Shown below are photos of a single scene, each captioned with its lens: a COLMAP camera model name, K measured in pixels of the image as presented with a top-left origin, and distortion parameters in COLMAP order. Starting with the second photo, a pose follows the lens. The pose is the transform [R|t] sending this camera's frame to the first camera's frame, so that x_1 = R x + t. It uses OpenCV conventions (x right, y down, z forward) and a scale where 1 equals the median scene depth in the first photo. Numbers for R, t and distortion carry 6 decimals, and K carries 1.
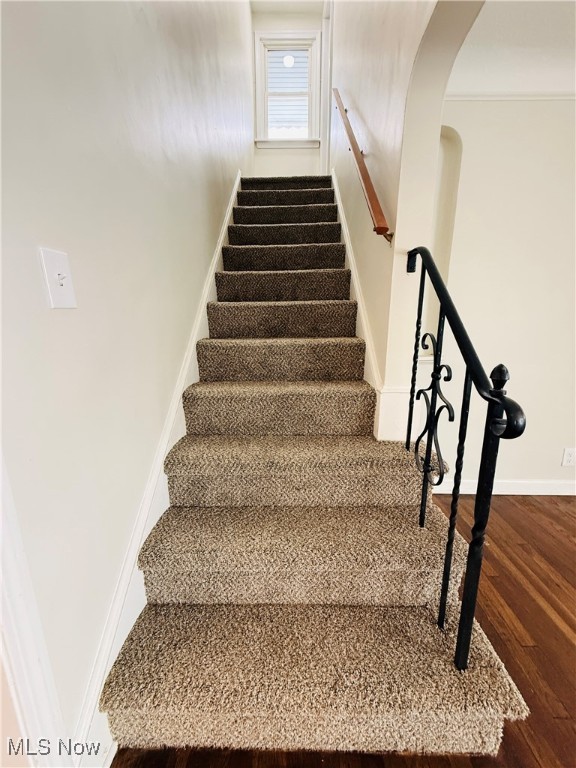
lens RADIAL K [[306.8, 0, 289.5], [0, 306.8, 383.5], [0, 0, 1]] dist [0.000173, 0.000065]
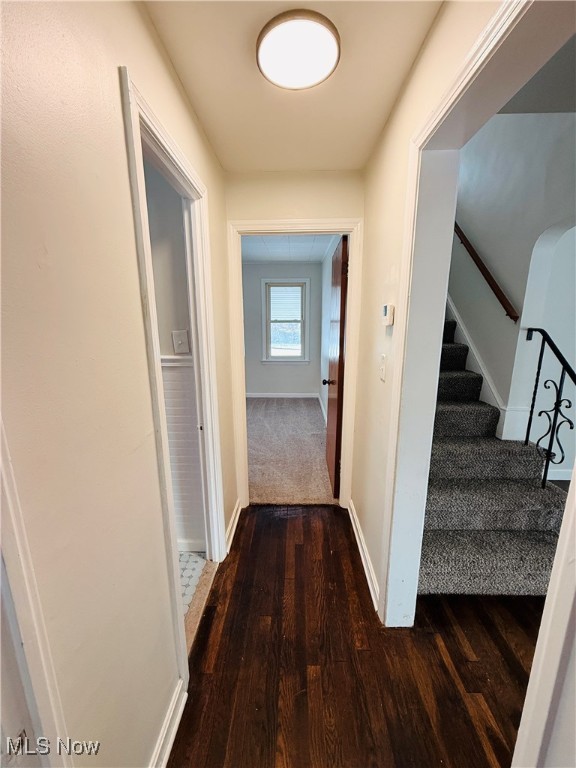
lens RADIAL K [[306.8, 0, 288.6], [0, 306.8, 383.6], [0, 0, 1]] dist [0.000173, 0.000065]
pose [[0.999967, 0.003785, -0.007253, -0.949142], [-0.003870, 0.999924, -0.011733, -0.101622], [0.007208, 0.011760, 0.999905, -0.723685]]
